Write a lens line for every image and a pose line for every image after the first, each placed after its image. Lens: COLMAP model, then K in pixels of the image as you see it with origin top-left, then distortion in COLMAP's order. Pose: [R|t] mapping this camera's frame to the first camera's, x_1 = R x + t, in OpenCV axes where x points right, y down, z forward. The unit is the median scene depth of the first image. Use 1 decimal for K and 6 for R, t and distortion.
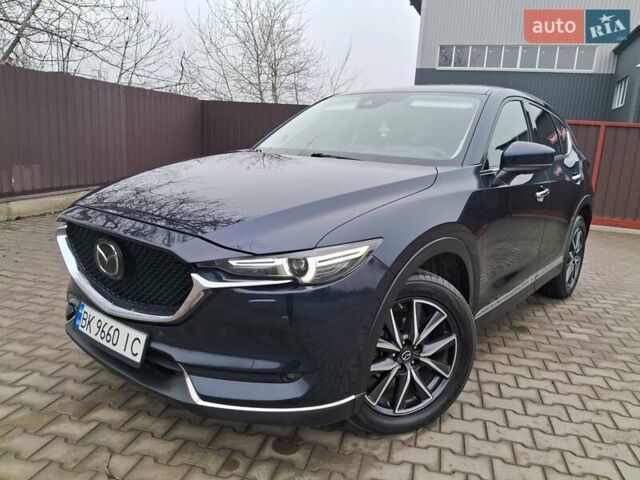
lens RADIAL K [[505.8, 0, 318.2], [0, 505.8, 229.5], [0, 0, 1]] dist [0.010197, -0.050797]
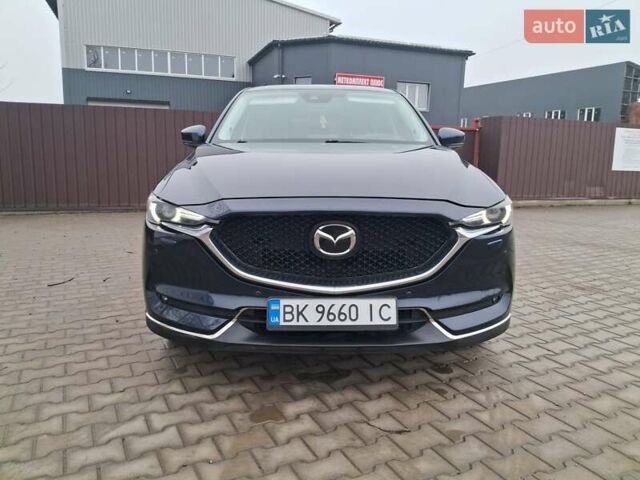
lens RADIAL K [[496.3, 0, 320.0], [0, 496.3, 240.0], [0, 0, 1]] dist [0.054012, -0.121060]
pose [[0.759548, -0.155876, 0.631497, -0.799517], [0.146710, 0.986898, 0.067143, -0.011274], [-0.633690, 0.041649, 0.772465, 0.178655]]
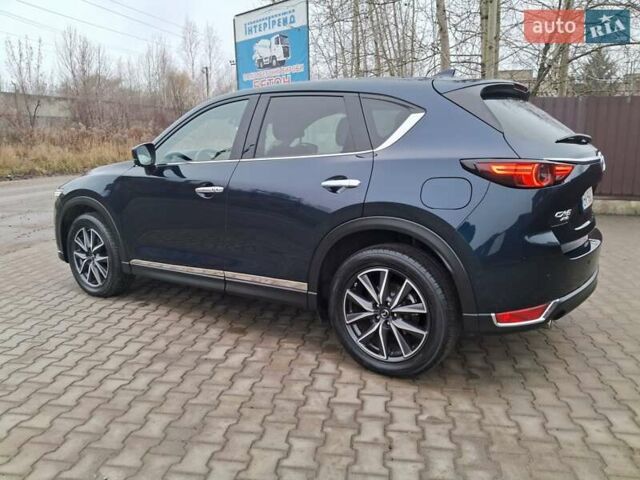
lens RADIAL K [[495.0, 0, 321.8], [0, 495.0, 242.5], [0, 0, 1]] dist [0.050286, -0.114030]
pose [[0.076752, 0.143238, -0.986708, 1.817088], [-0.156759, 0.979053, 0.129933, -0.168896], [0.984650, 0.144703, 0.097598, 1.414086]]
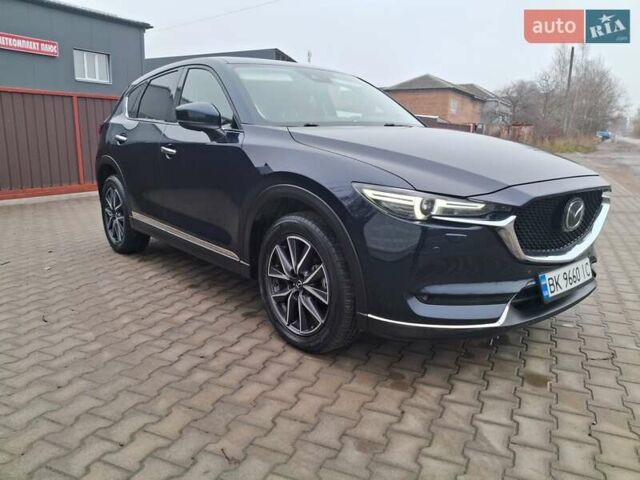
lens RADIAL K [[496.3, 0, 320.0], [0, 496.3, 240.0], [0, 0, 1]] dist [0.054012, -0.121060]
pose [[0.176760, -0.257017, 0.950104, -1.241696], [0.177584, 0.957790, 0.226058, -0.196578], [-0.968101, 0.128765, 0.214941, 1.006118]]
